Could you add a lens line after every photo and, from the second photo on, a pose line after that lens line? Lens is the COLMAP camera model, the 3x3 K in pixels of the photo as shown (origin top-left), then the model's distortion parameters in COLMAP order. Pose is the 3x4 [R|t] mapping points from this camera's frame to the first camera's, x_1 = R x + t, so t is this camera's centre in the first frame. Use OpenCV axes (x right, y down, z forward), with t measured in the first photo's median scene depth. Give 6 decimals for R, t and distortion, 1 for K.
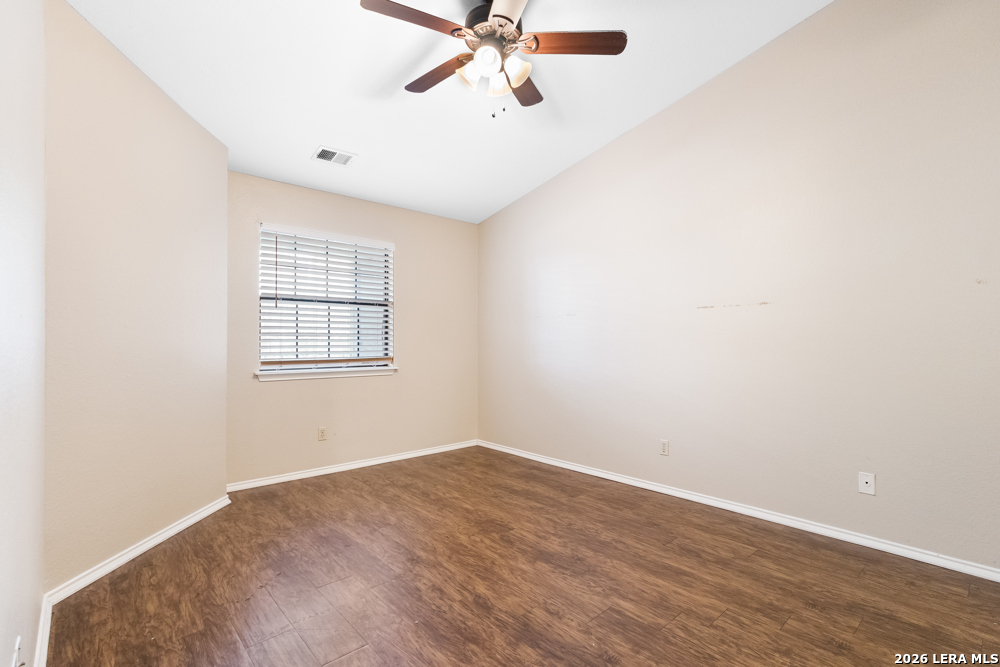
lens RADIAL K [[465.7, 0, 493.9], [0, 465.7, 337.7], [0, 0, 1]] dist [0.001428, 0.000527]
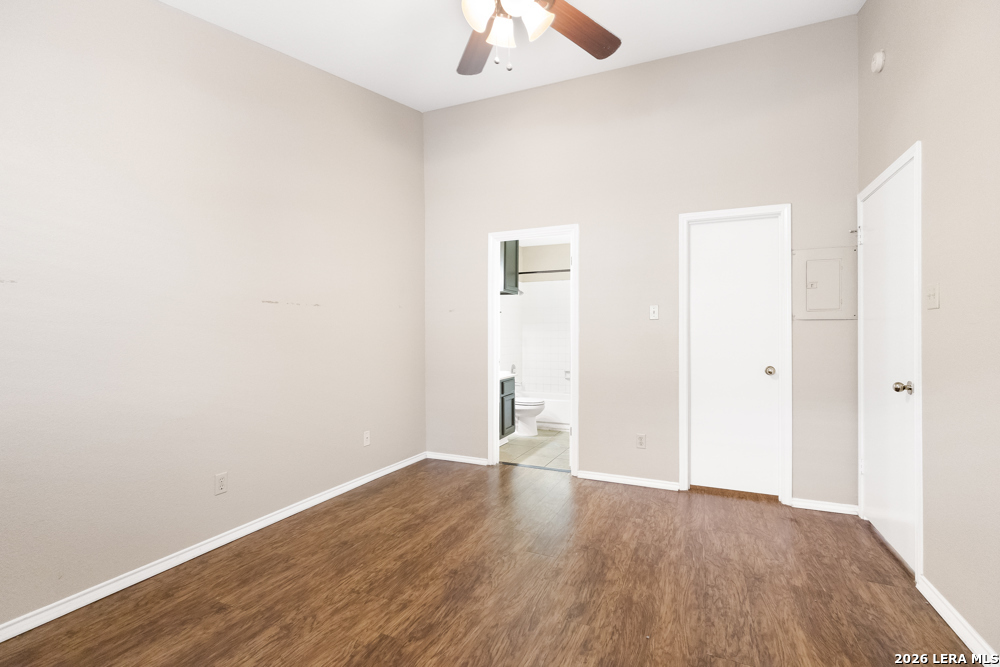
lens RADIAL K [[465.7, 0, 492.7], [0, 465.7, 333.7], [0, 0, 1]] dist [0.001428, 0.000527]
pose [[-0.414504, 0.002766, 0.910043, -0.673330], [-0.012024, 0.999891, -0.008516, -0.002956], [-0.909968, -0.014472, -0.414426, 1.255951]]
